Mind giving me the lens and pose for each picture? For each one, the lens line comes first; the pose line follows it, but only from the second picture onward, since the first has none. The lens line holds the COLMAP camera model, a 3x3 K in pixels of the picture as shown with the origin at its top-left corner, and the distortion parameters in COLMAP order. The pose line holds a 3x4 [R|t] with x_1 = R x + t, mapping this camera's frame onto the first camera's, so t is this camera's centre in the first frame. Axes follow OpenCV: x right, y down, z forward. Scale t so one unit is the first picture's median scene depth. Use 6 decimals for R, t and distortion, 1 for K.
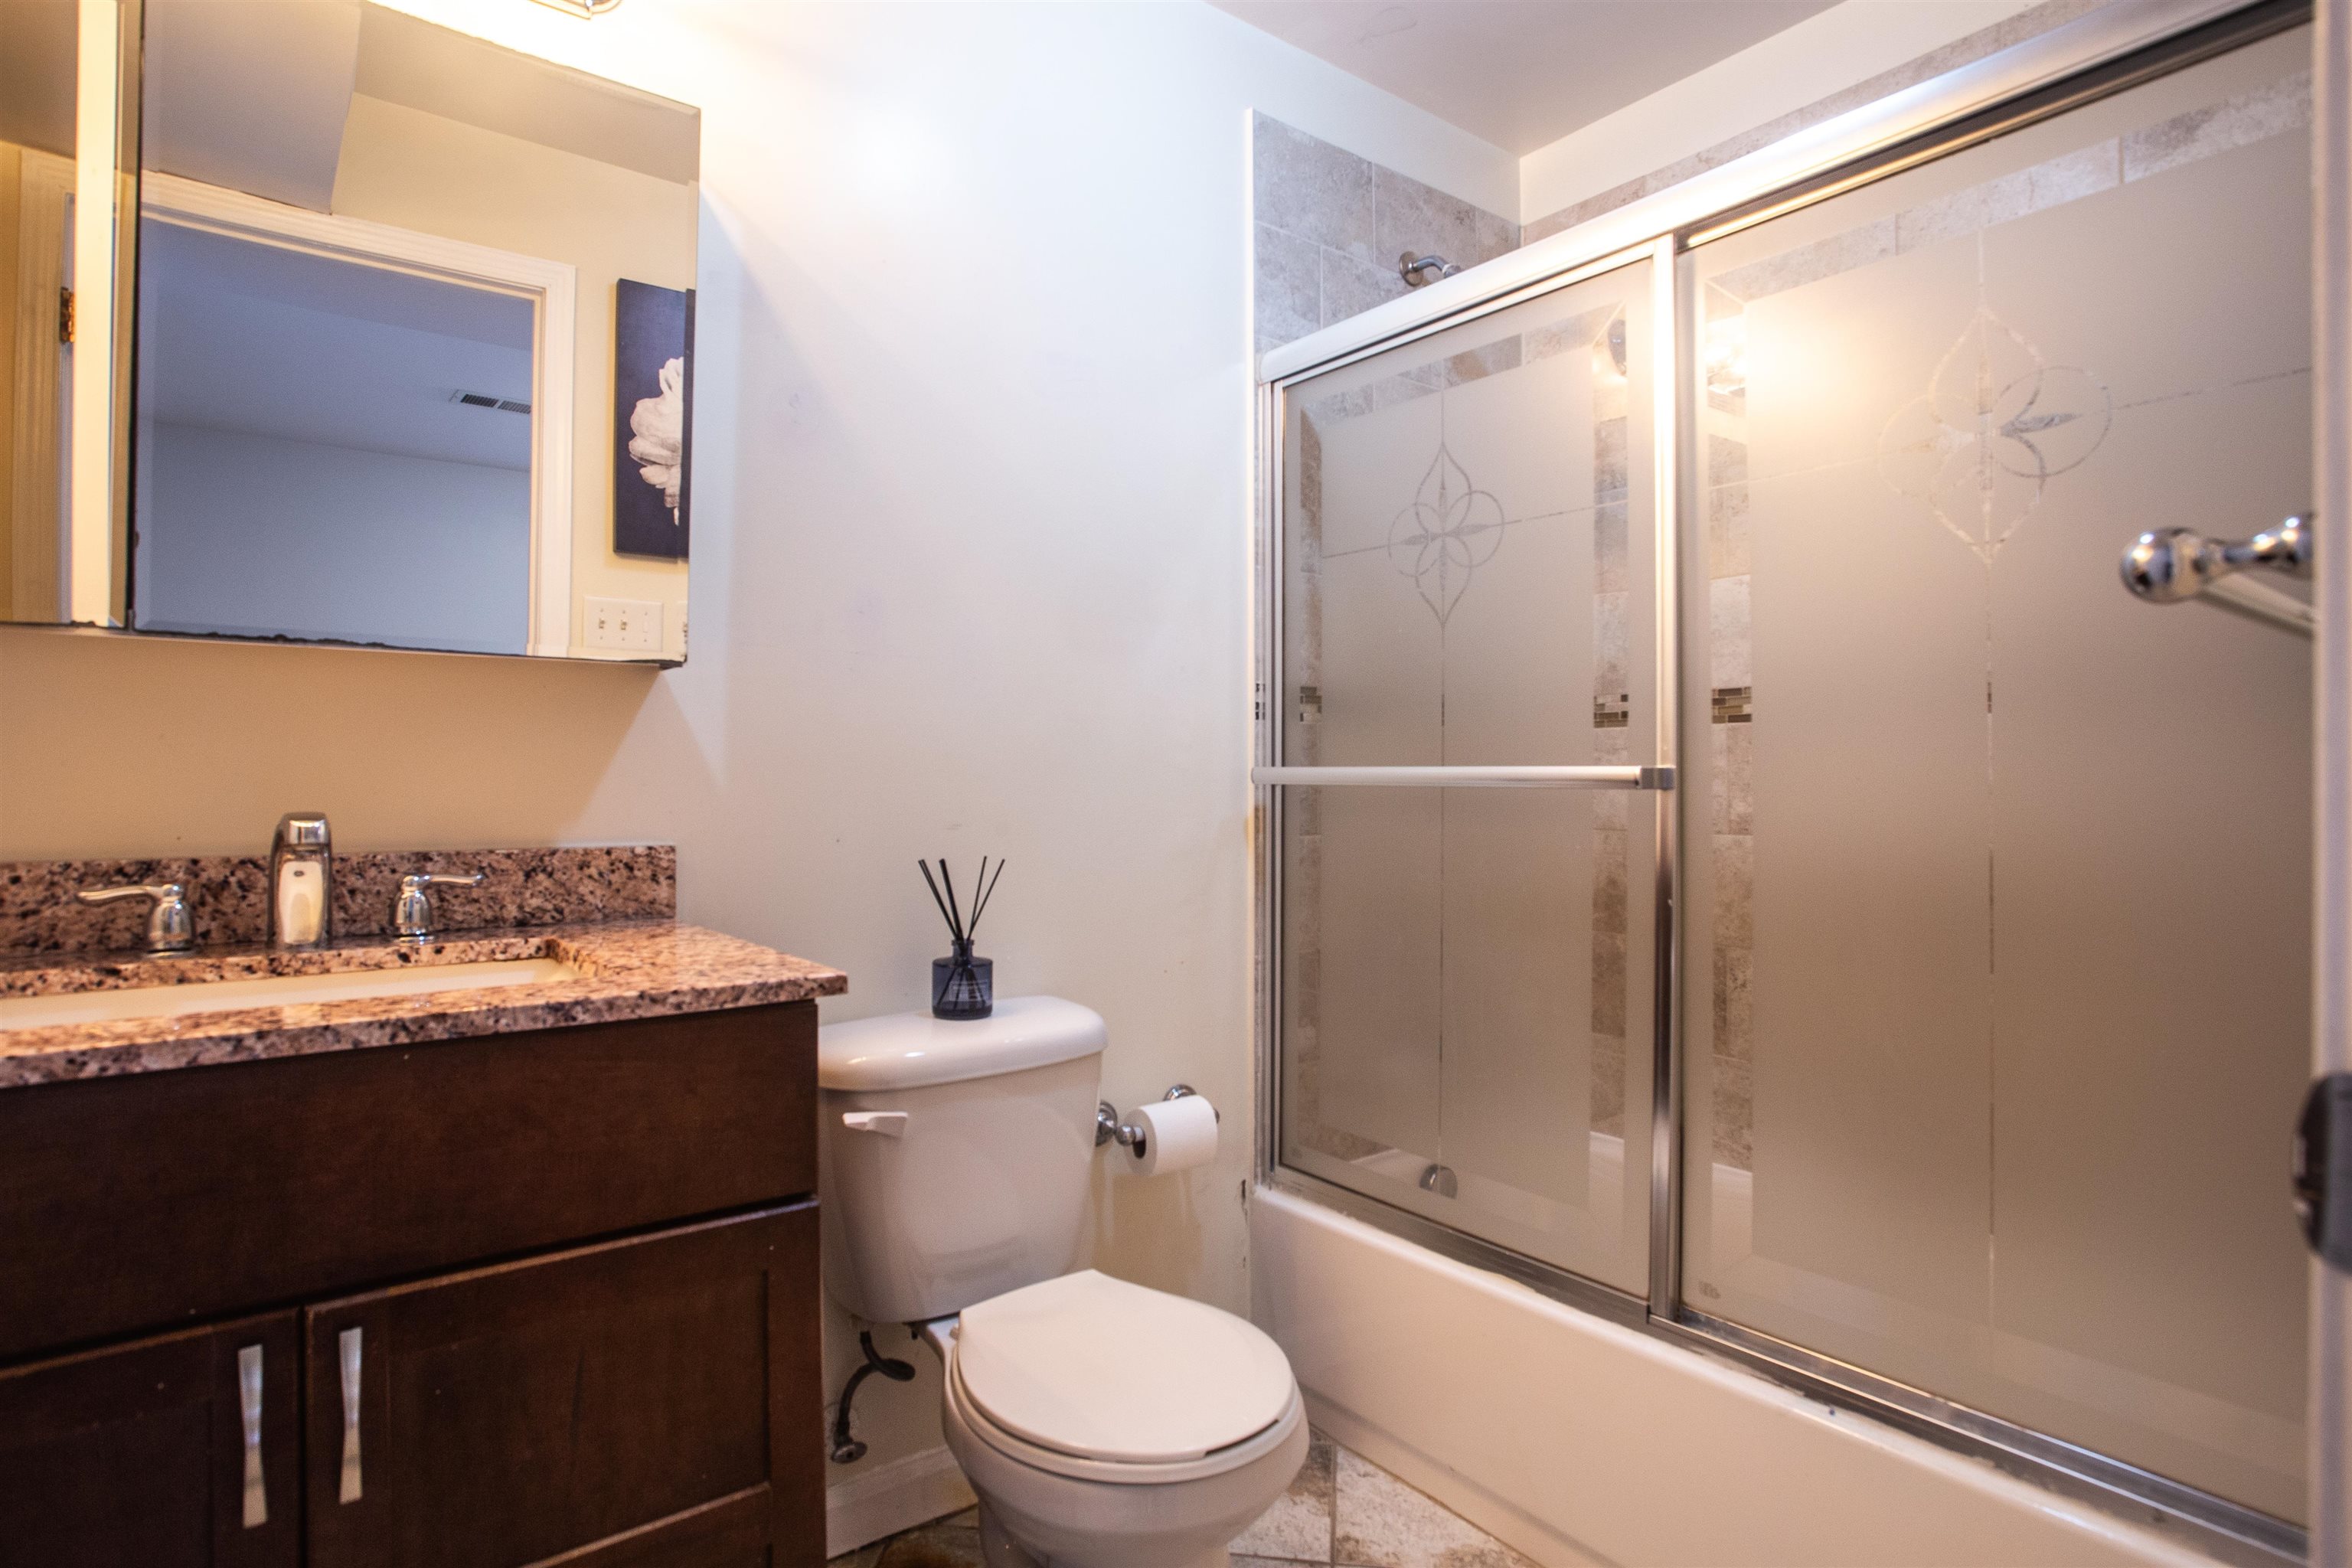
lens RADIAL K [[1193.5, 0, 1119.1], [0, 1193.5, 778.1], [0, 0, 1]] dist [-0.078133, 0.039240]
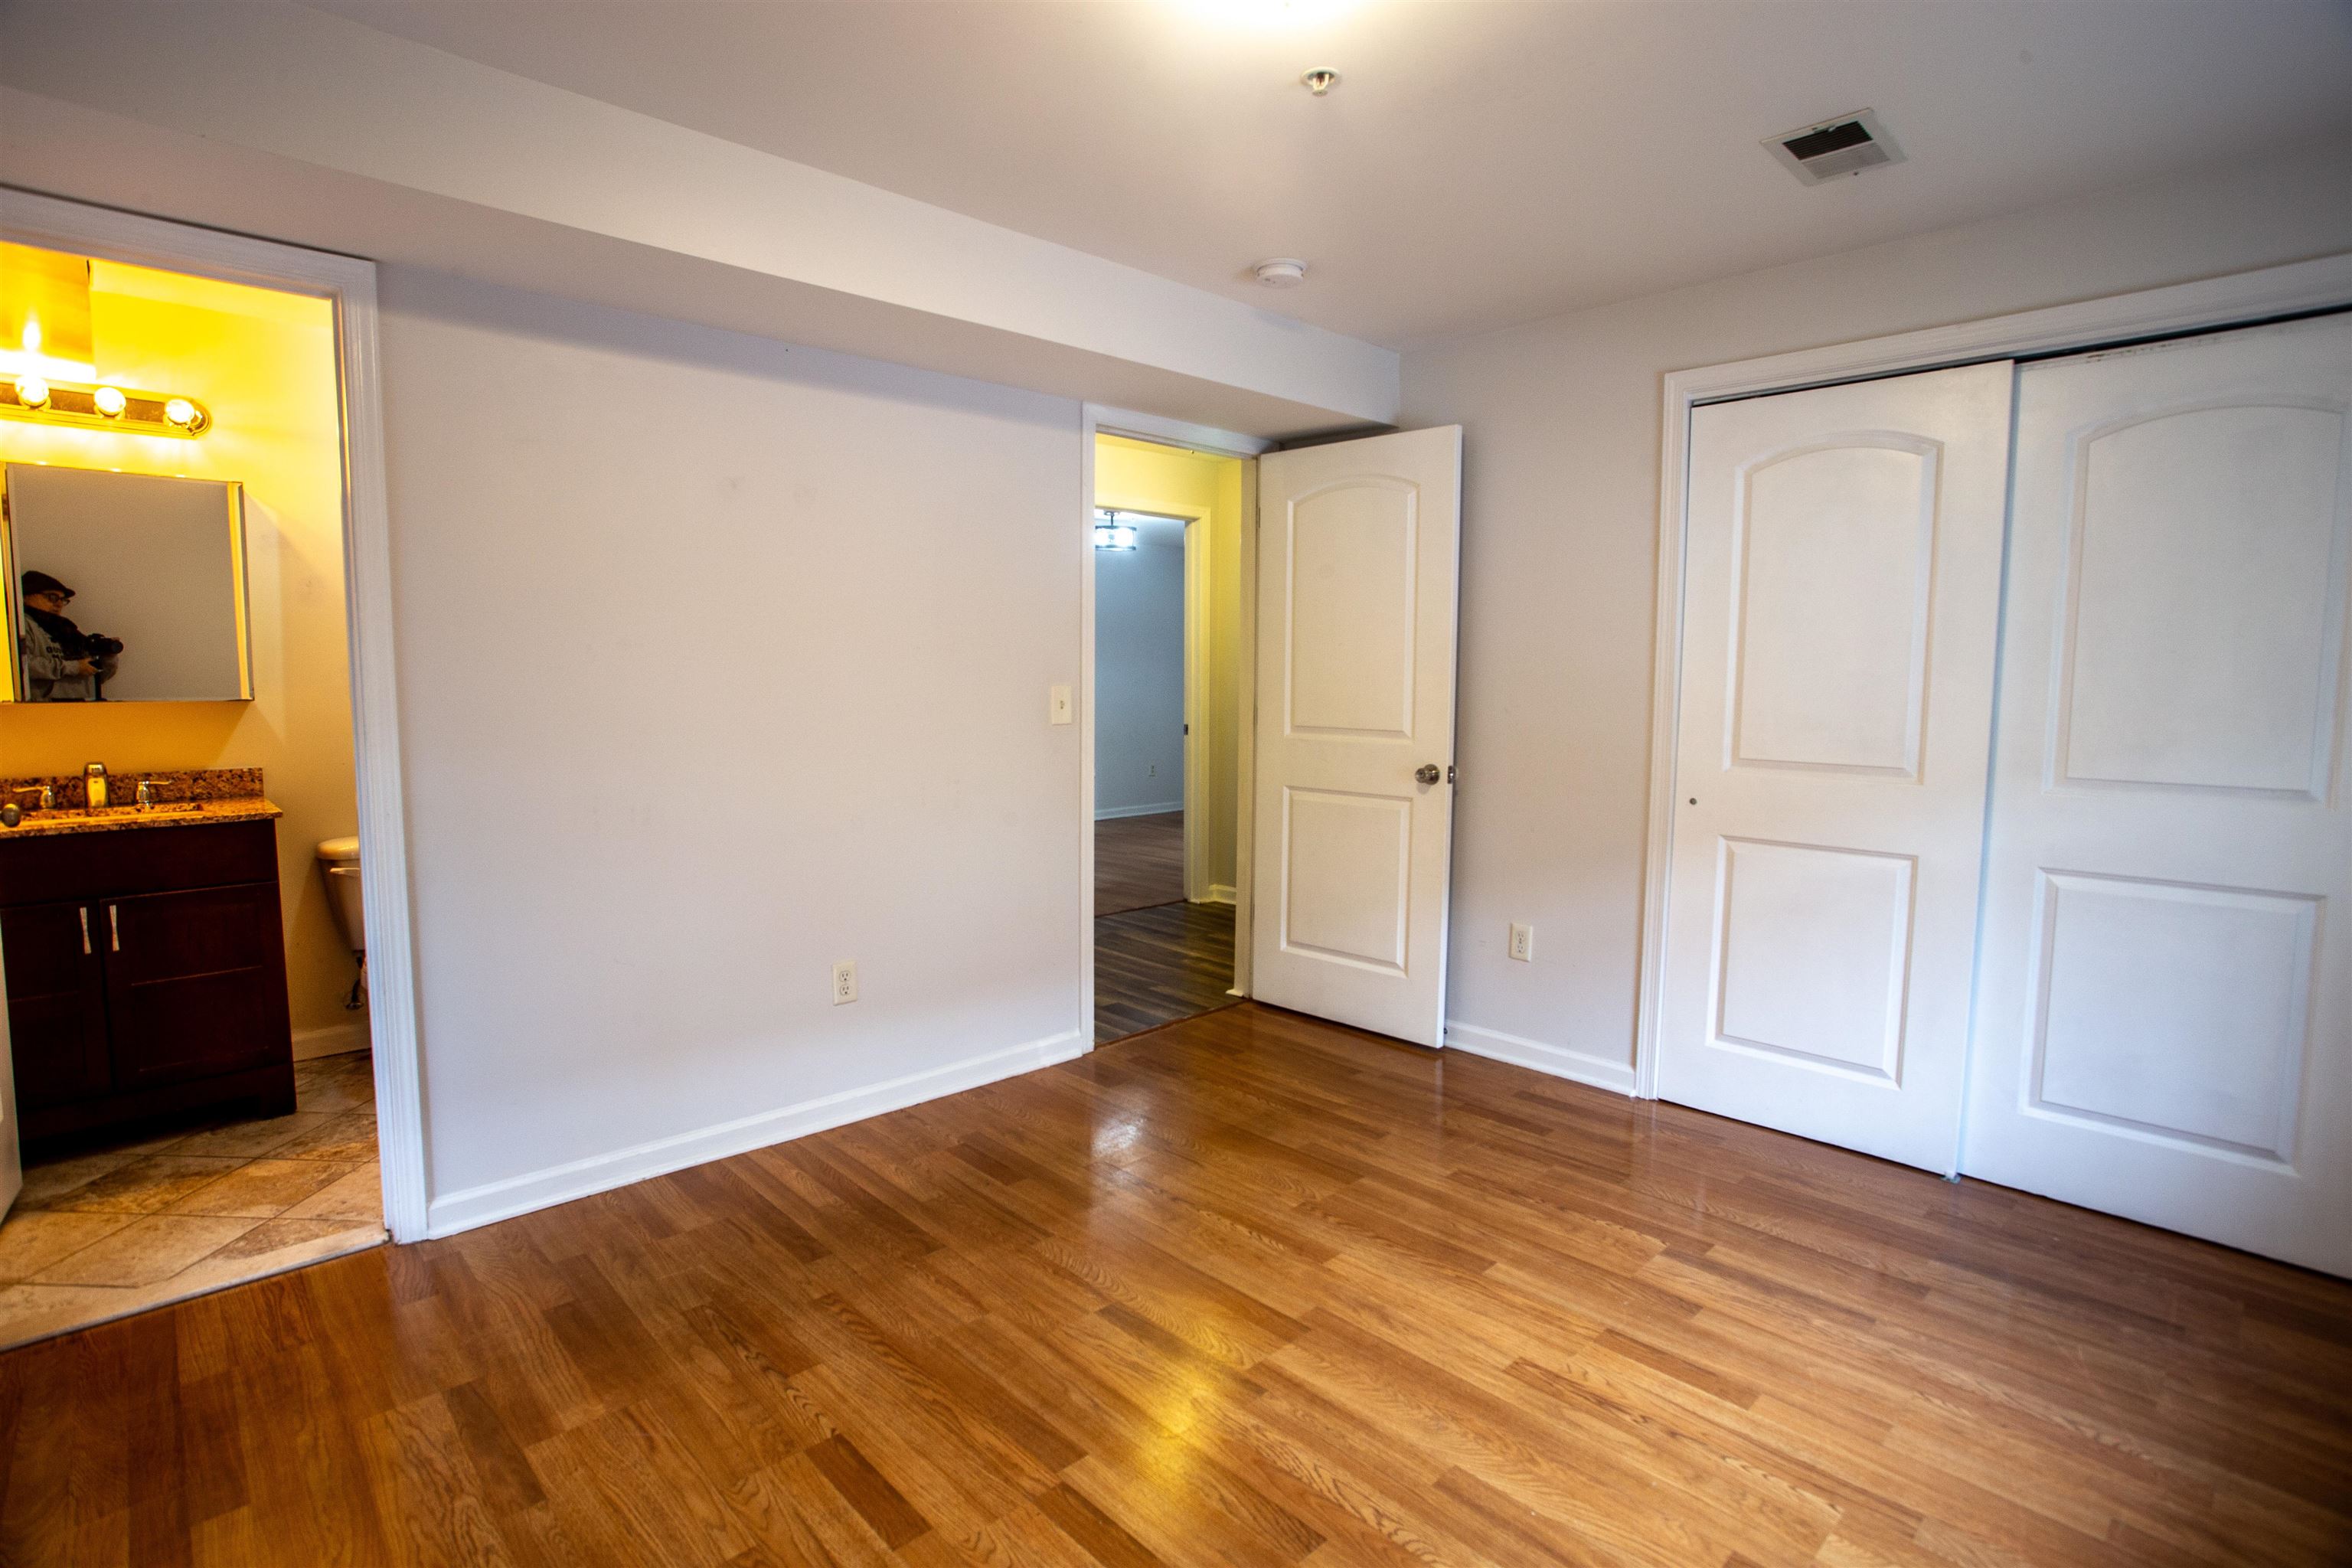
lens RADIAL K [[1140.3, 0, 1127.1], [0, 1140.3, 773.7], [0, 0, 1]] dist [-0.046966, 0.021163]
pose [[0.994666, -0.007091, 0.102906, 1.126265], [-0.002515, 0.995670, 0.092921, -0.145157], [-0.103120, -0.092684, 0.990341, -1.445907]]
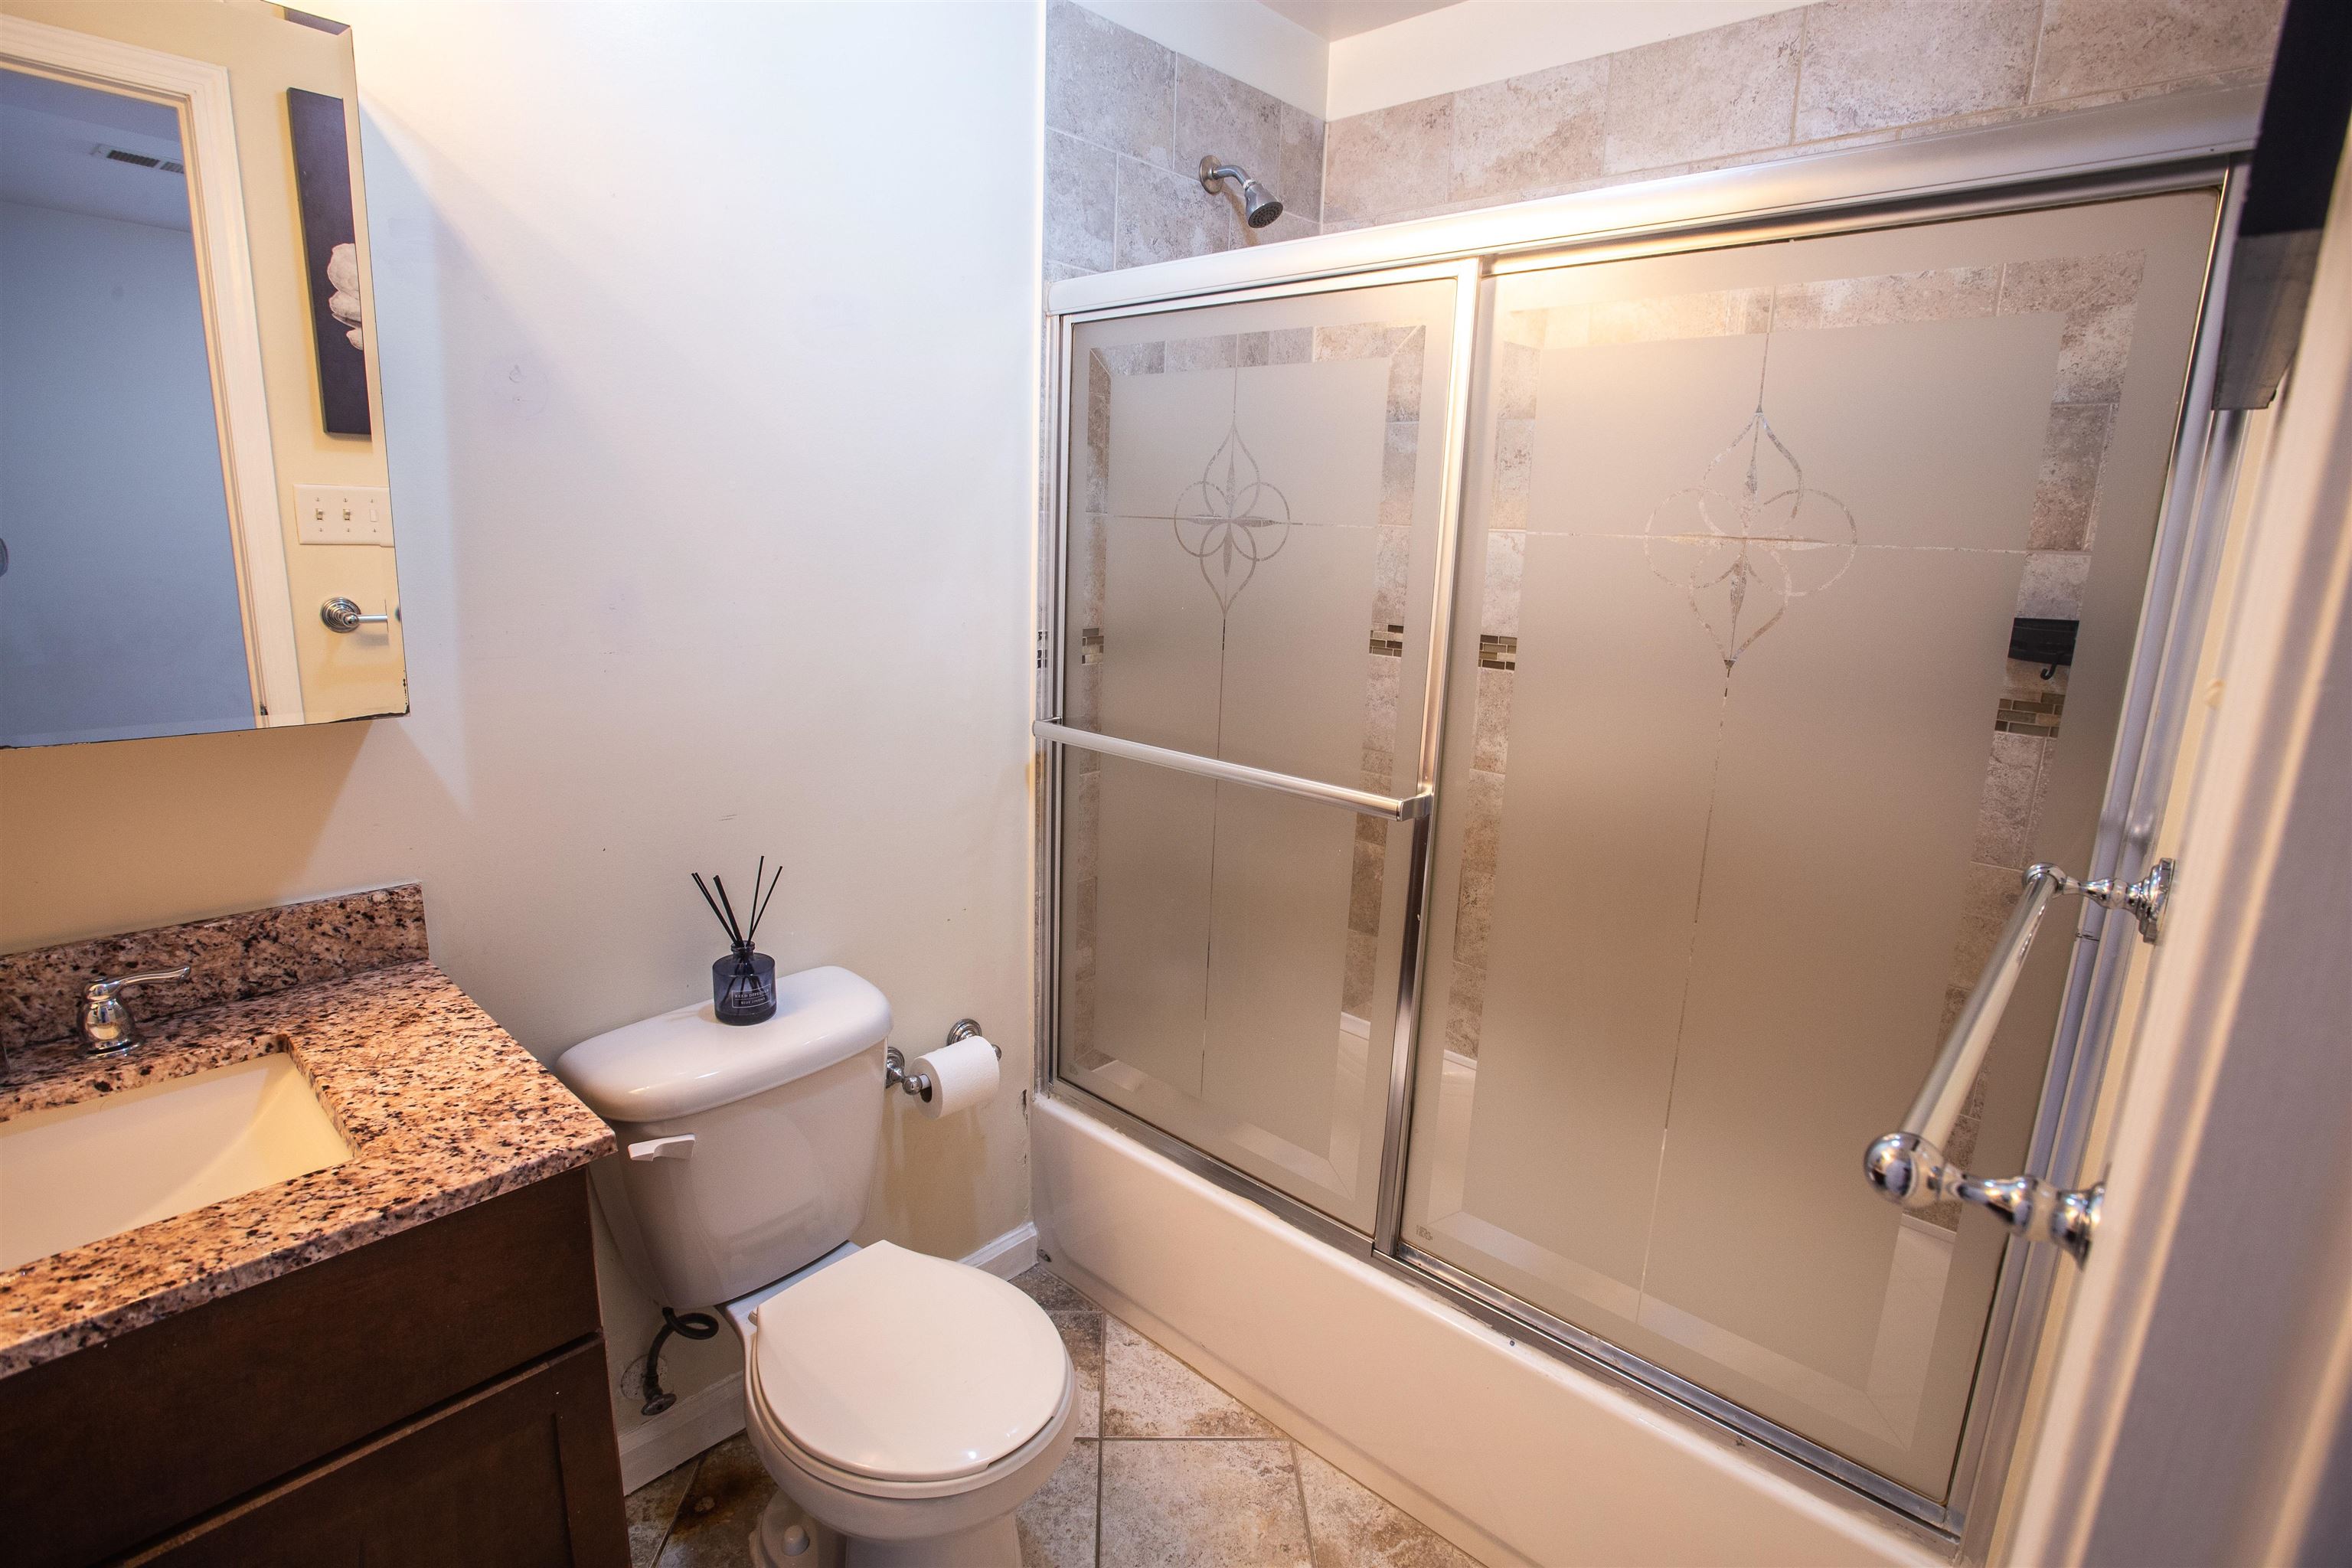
lens RADIAL K [[1124.2, 0, 1114.4], [0, 1124.2, 780.0], [0, 0, 1]] dist [-0.063317, 0.023547]
pose [[0.984030, -0.014948, 0.177372, 0.010851], [-0.024284, 0.975877, 0.216965, -0.205610], [-0.176337, -0.217808, 0.959930, 0.077537]]
